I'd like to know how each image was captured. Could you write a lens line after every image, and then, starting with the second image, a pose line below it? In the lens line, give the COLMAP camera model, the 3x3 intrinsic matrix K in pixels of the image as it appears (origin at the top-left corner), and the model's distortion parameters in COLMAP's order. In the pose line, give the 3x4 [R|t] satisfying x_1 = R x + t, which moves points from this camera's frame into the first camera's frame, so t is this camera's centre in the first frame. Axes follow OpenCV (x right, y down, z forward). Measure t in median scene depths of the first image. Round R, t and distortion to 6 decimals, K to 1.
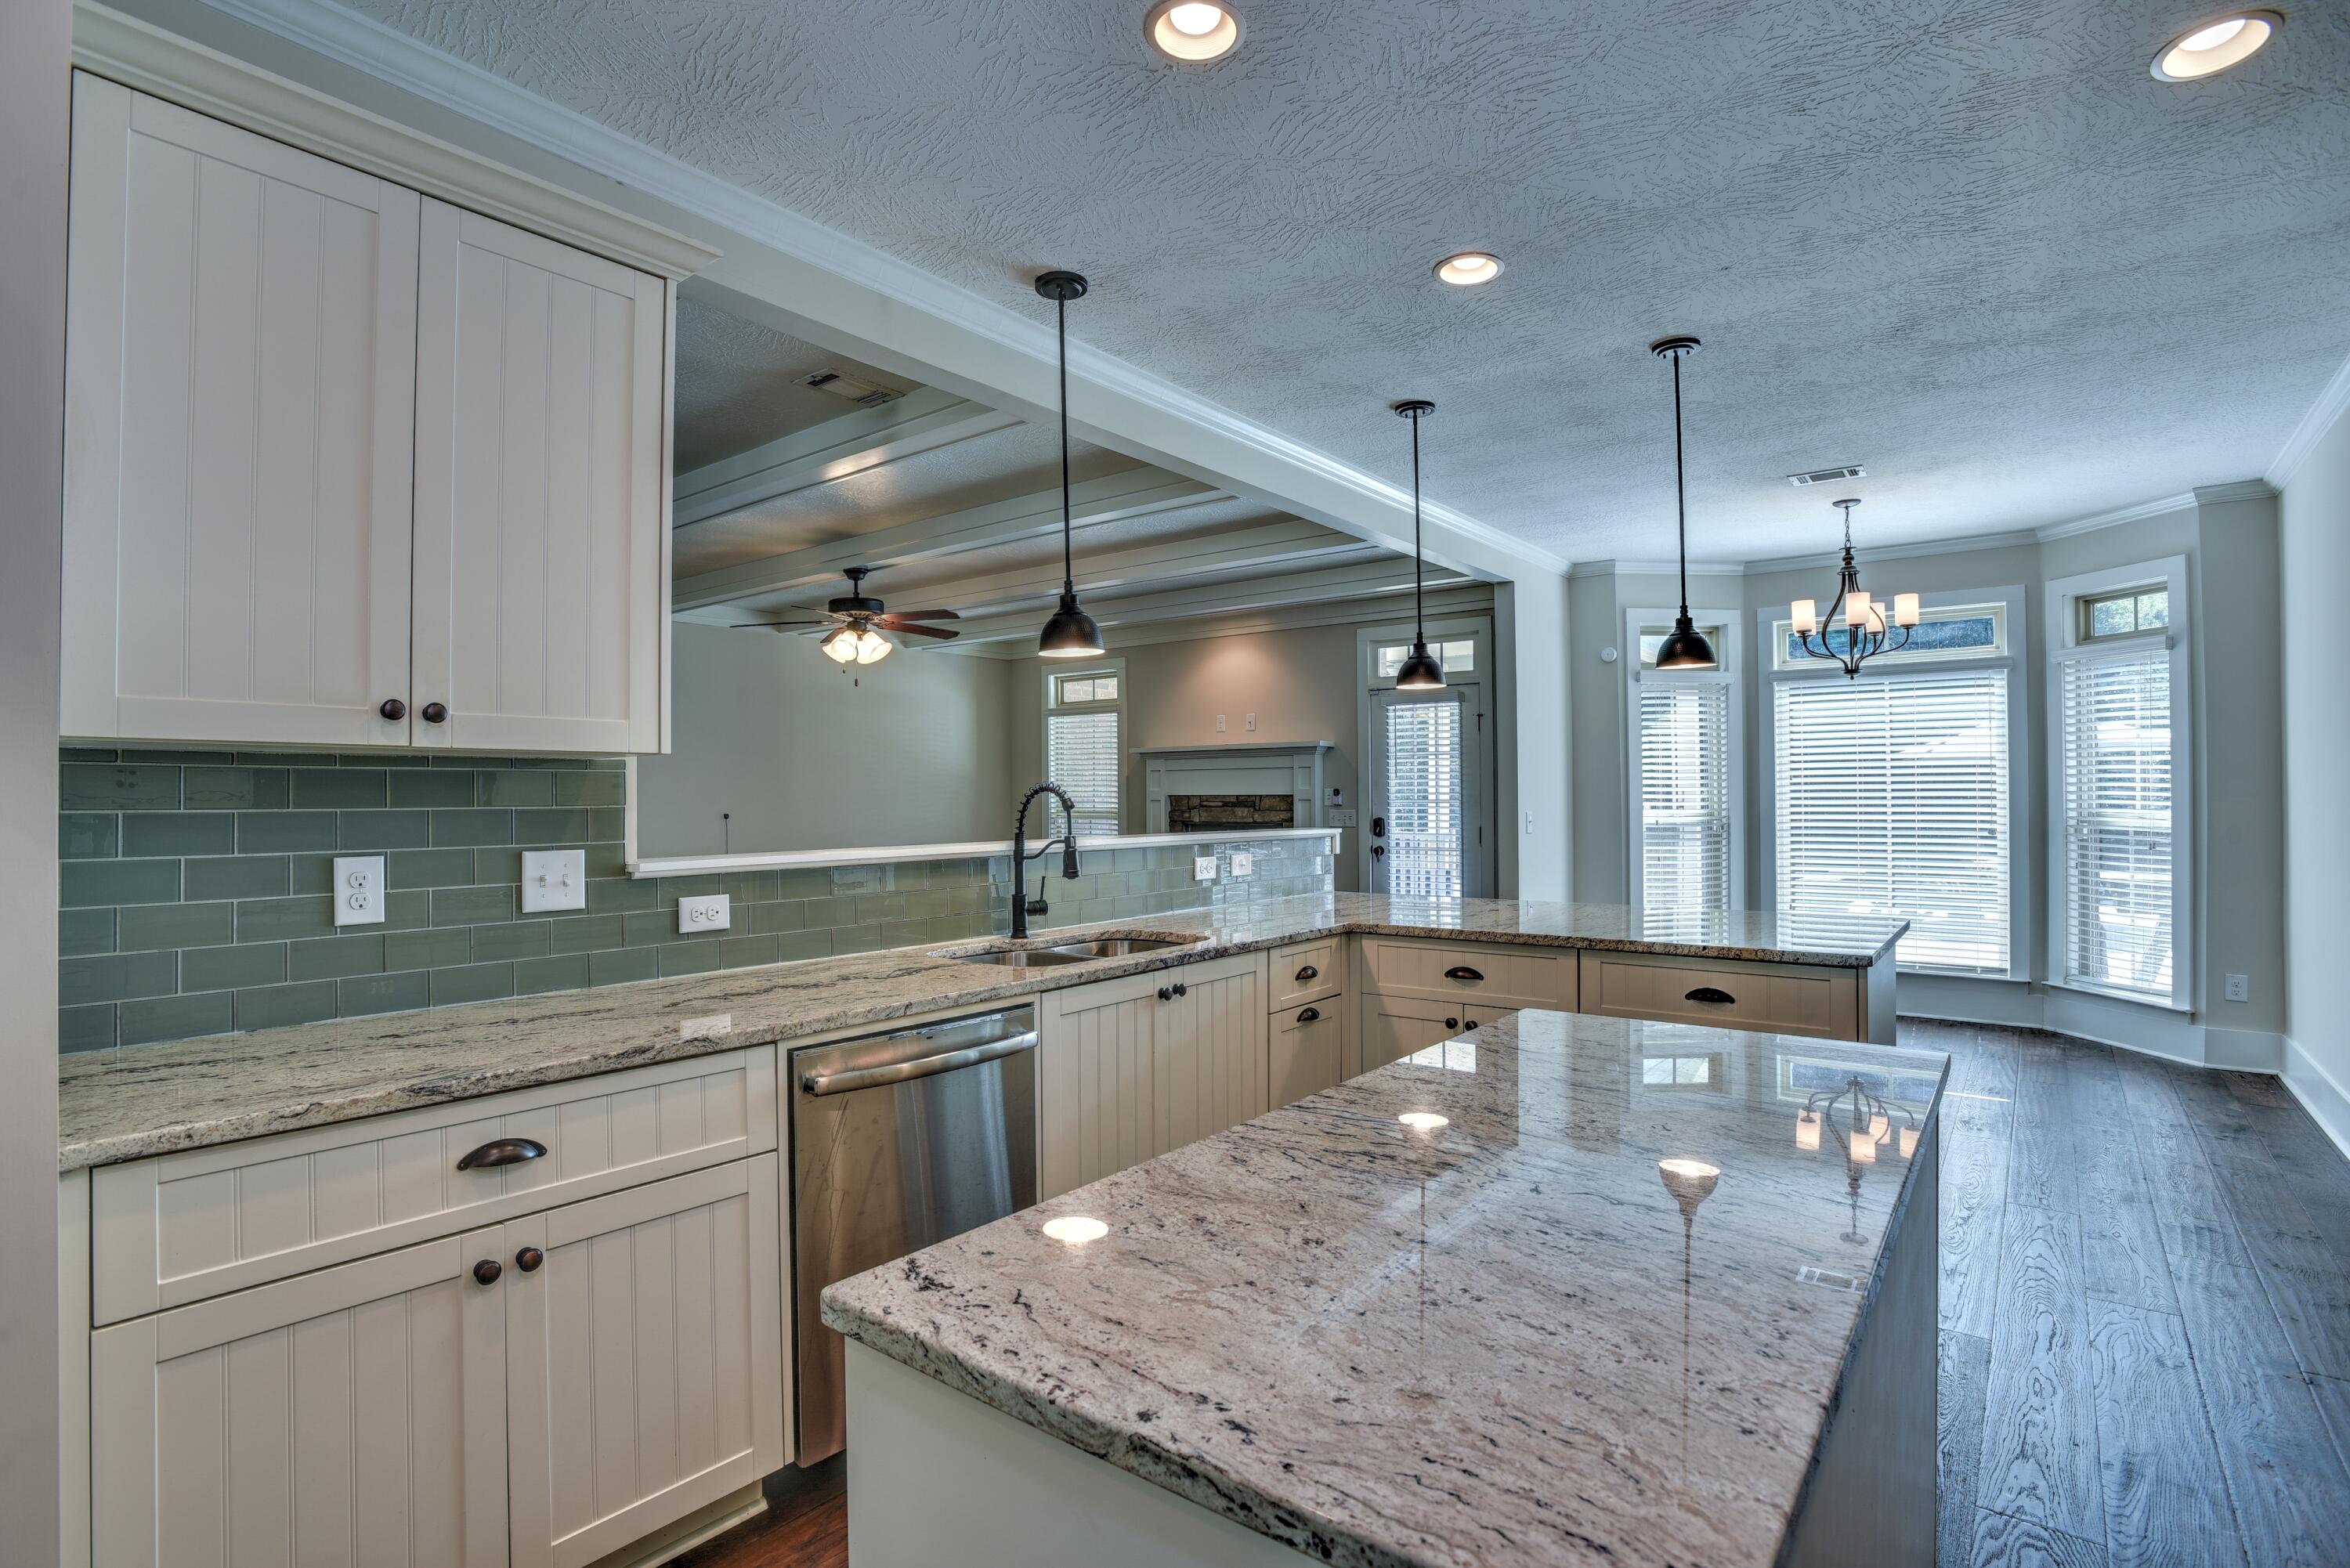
lens RADIAL K [[1146.4, 0, 1175.0], [0, 1146.4, 784.0], [0, 0, 1]] dist [-0.057881, 0.024154]
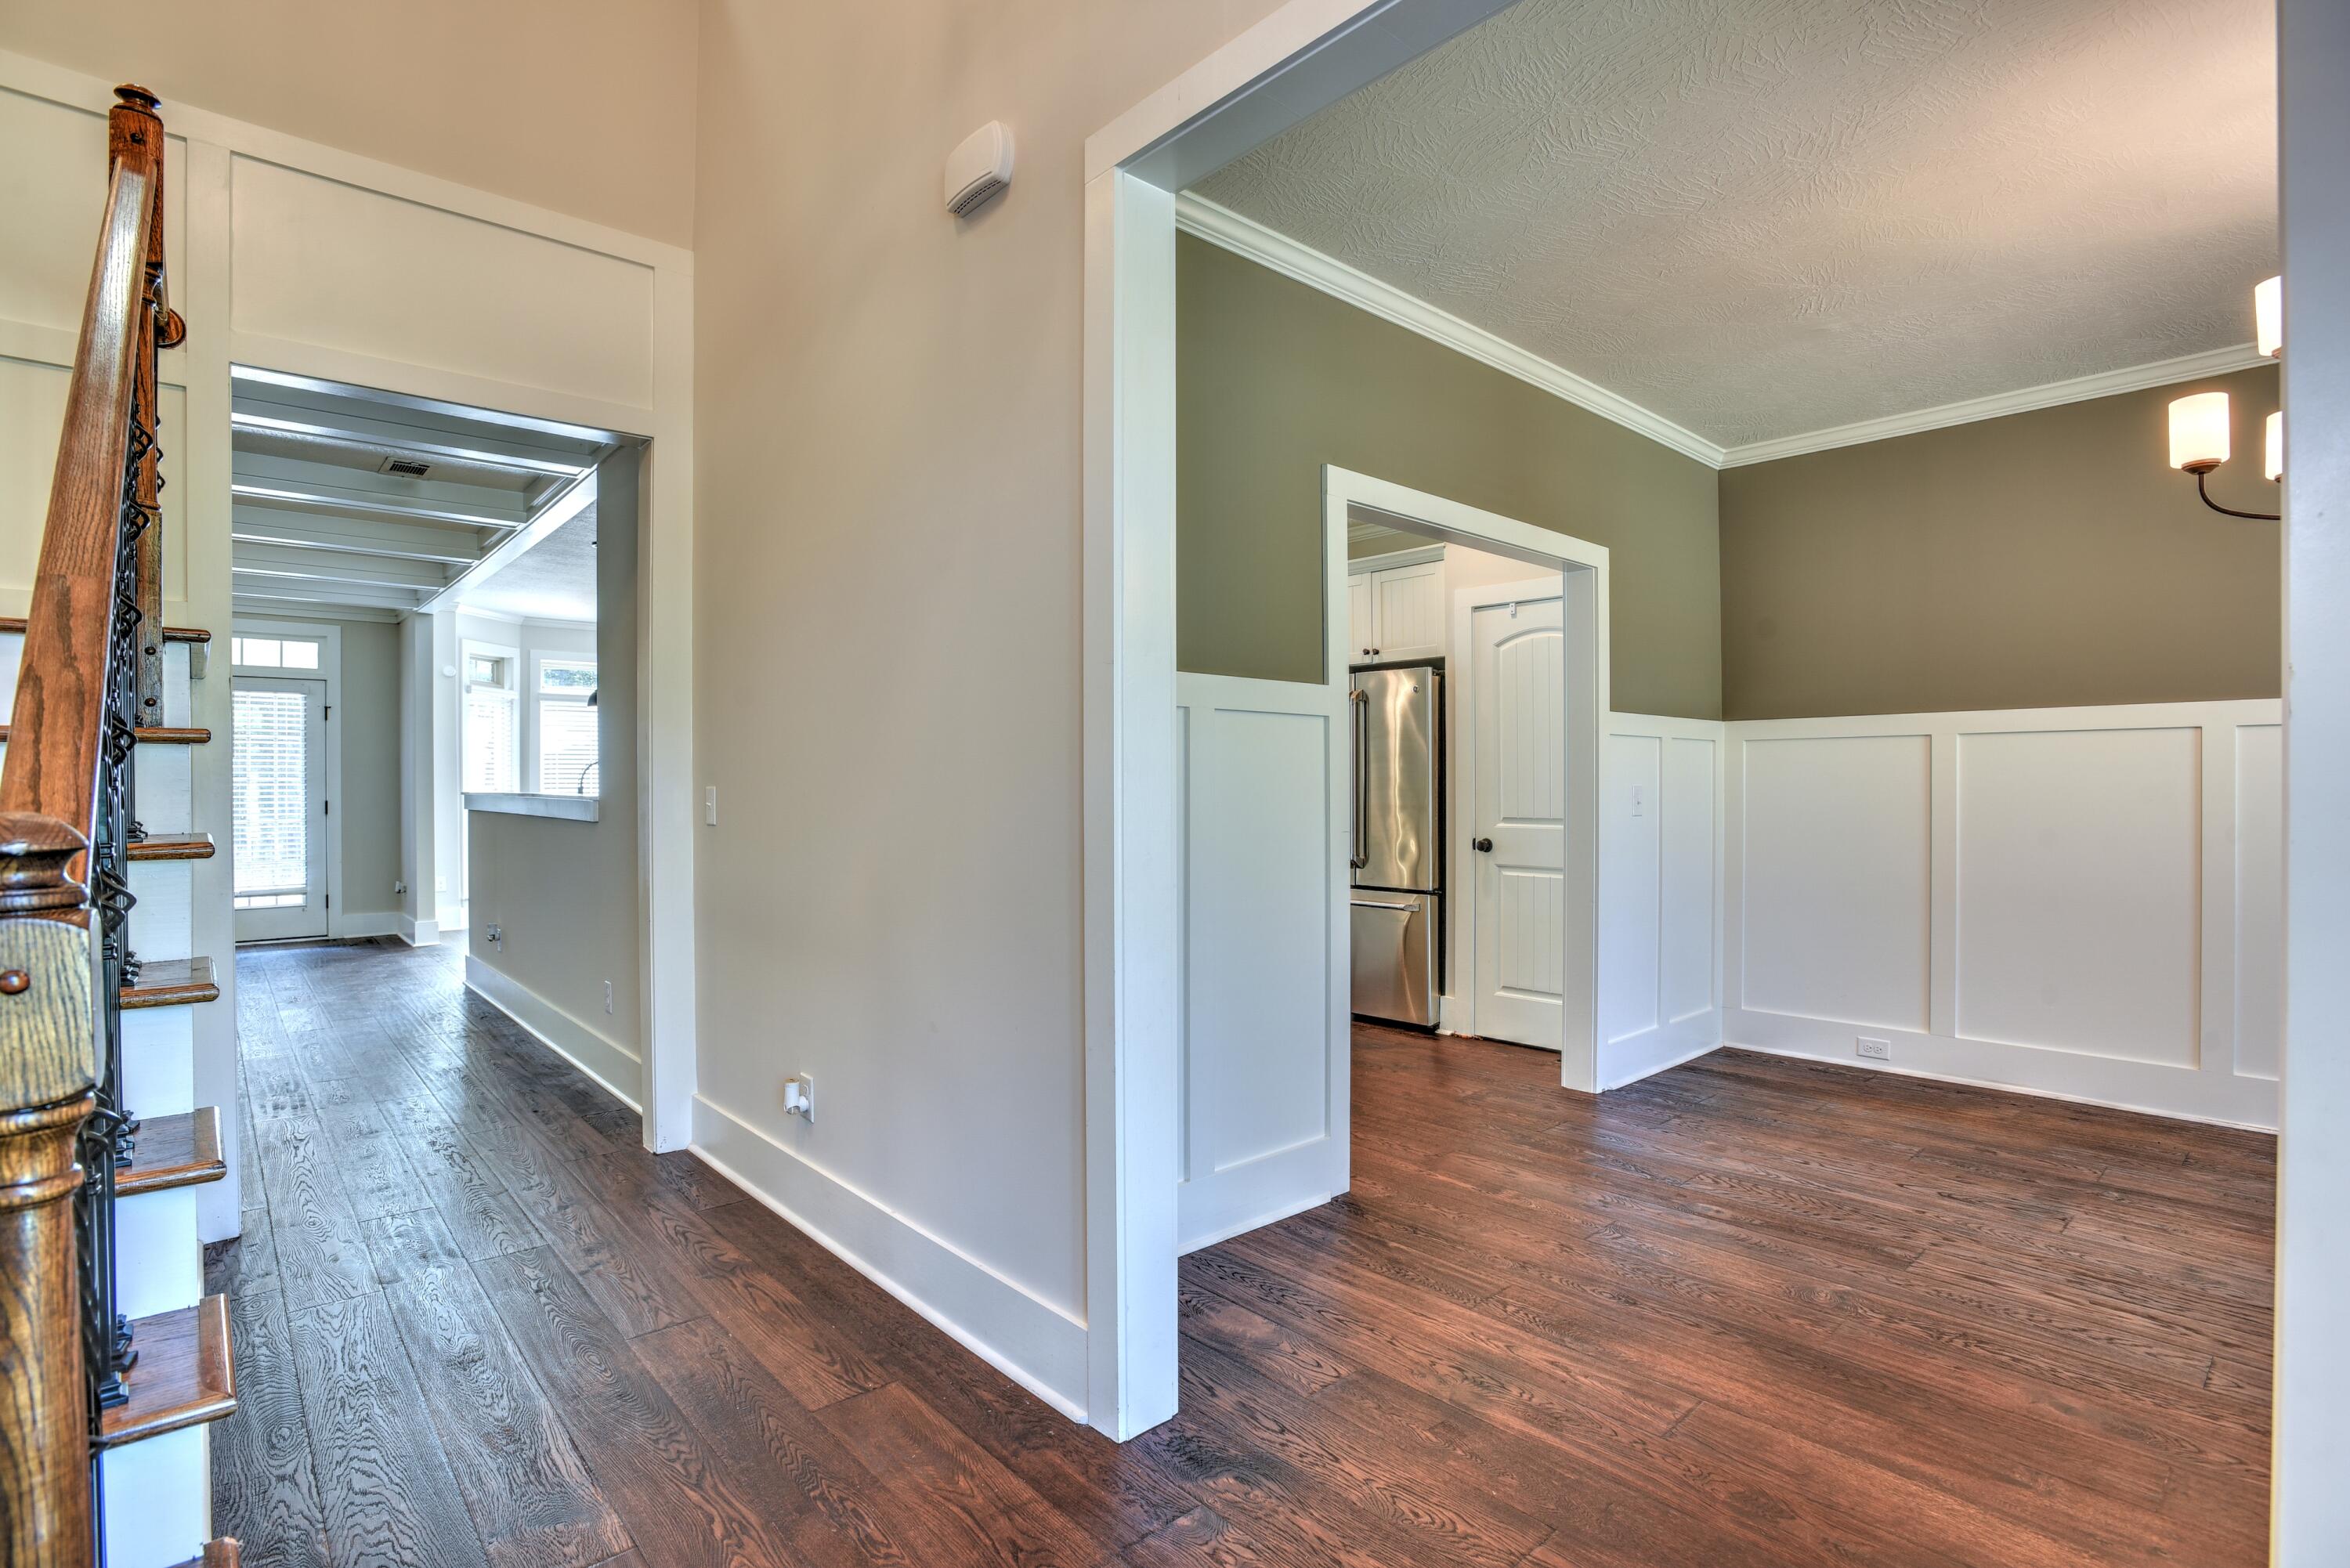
lens RADIAL K [[1146.4, 0, 1175.0], [0, 1146.4, 784.0], [0, 0, 1]] dist [-0.057881, 0.024154]
pose [[0.175722, 0.000537, 0.984440, -1.021302], [-0.007914, 0.999968, 0.000867, 0.017098], [-0.984408, -0.007943, 0.175720, -0.117547]]
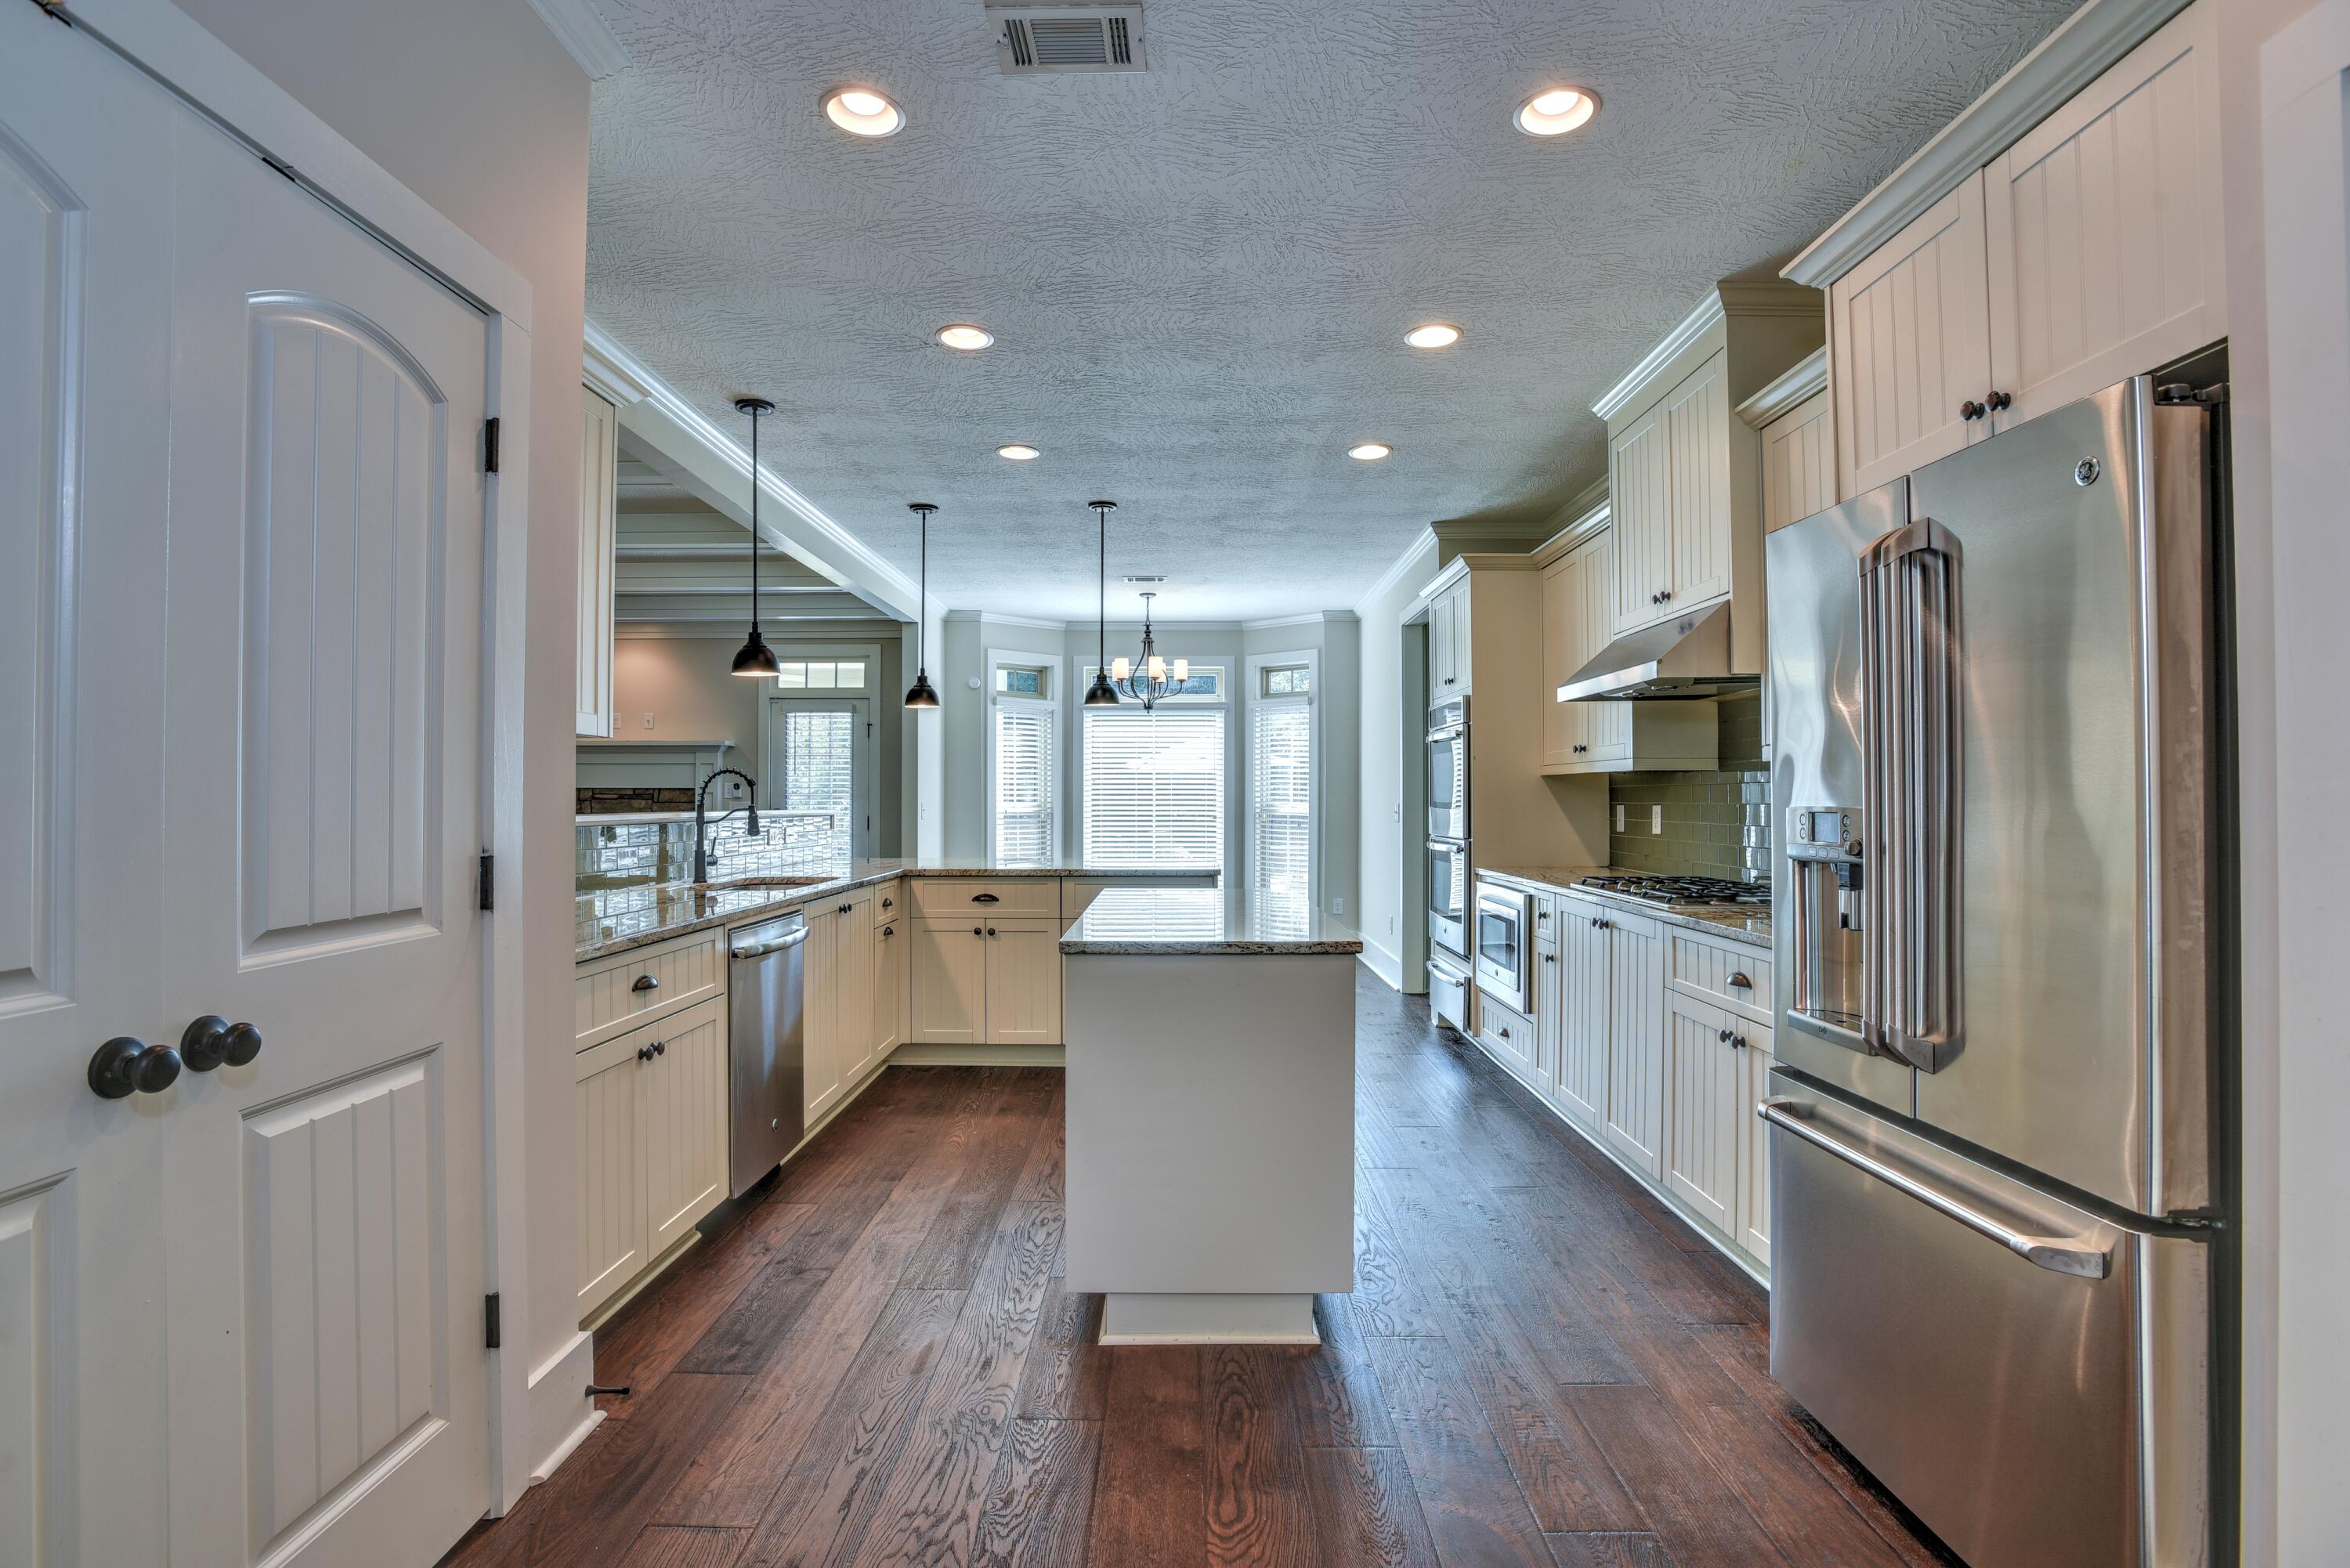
lens RADIAL K [[1146.4, 0, 1175.0], [0, 1146.4, 784.0], [0, 0, 1]] dist [-0.057881, 0.024154]
pose [[0.792456, 0.014964, 0.609746, -0.303977], [-0.012308, 0.999888, -0.008543, 0.013711], [-0.609805, -0.000735, 0.792551, -0.232882]]
